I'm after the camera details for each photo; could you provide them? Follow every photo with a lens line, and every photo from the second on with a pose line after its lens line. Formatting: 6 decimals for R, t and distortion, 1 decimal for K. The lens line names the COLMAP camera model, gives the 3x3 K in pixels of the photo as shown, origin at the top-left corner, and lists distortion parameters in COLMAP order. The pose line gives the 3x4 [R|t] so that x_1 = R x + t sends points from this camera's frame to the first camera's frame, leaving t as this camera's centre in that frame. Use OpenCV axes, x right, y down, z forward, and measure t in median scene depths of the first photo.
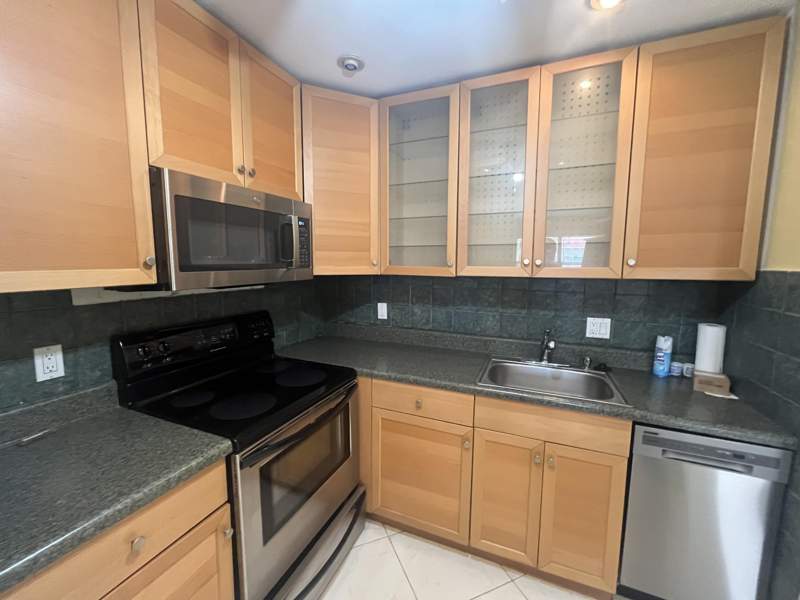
lens RADIAL K [[325.8, 0, 398.5], [0, 325.8, 300.3], [0, 0, 1]] dist [0.002381, 0.000502]
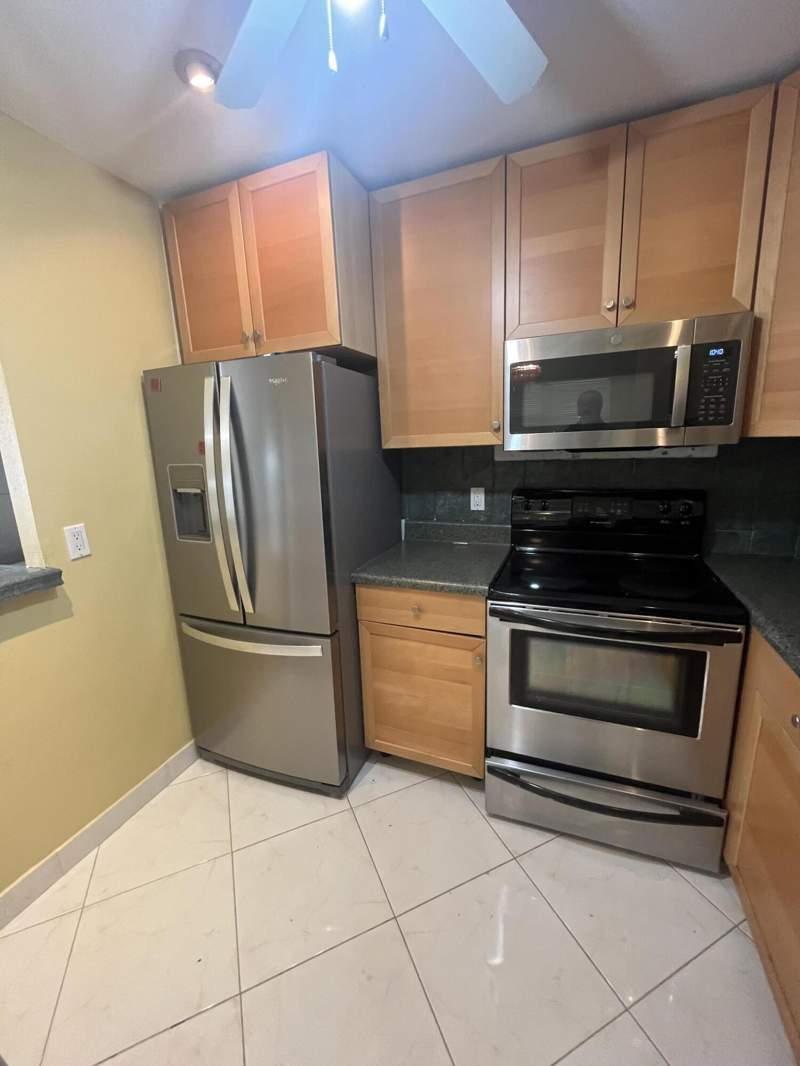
lens RADIAL K [[434.1, 0, 402.8], [0, 434.1, 529.8], [0, 0, 1]] dist [0.002381, 0.000502]
pose [[0.030232, 0.202237, -0.978870, 0.613926], [-0.077398, 0.976851, 0.199430, -0.026459], [0.996542, 0.069734, 0.045185, 0.422574]]
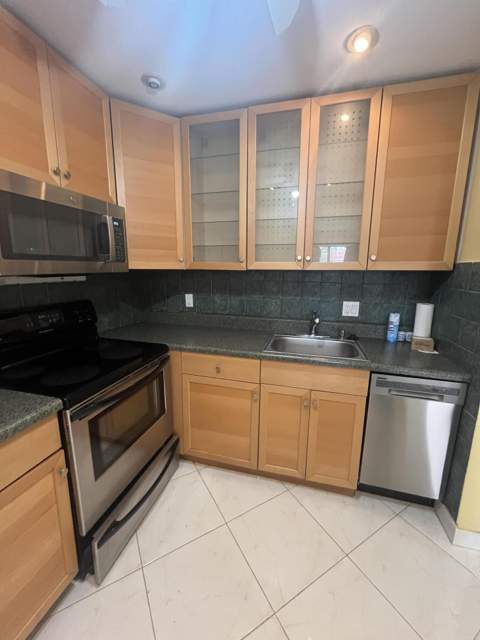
lens RADIAL K [[260.6, 0, 239.6], [0, 260.6, 318.8], [0, 0, 1]] dist [0.002381, 0.000502]
pose [[0.991374, -0.022540, 0.129111, 0.017337], [0.012691, 0.996981, 0.076598, 0.044415], [-0.130448, -0.074299, 0.988667, -0.016145]]
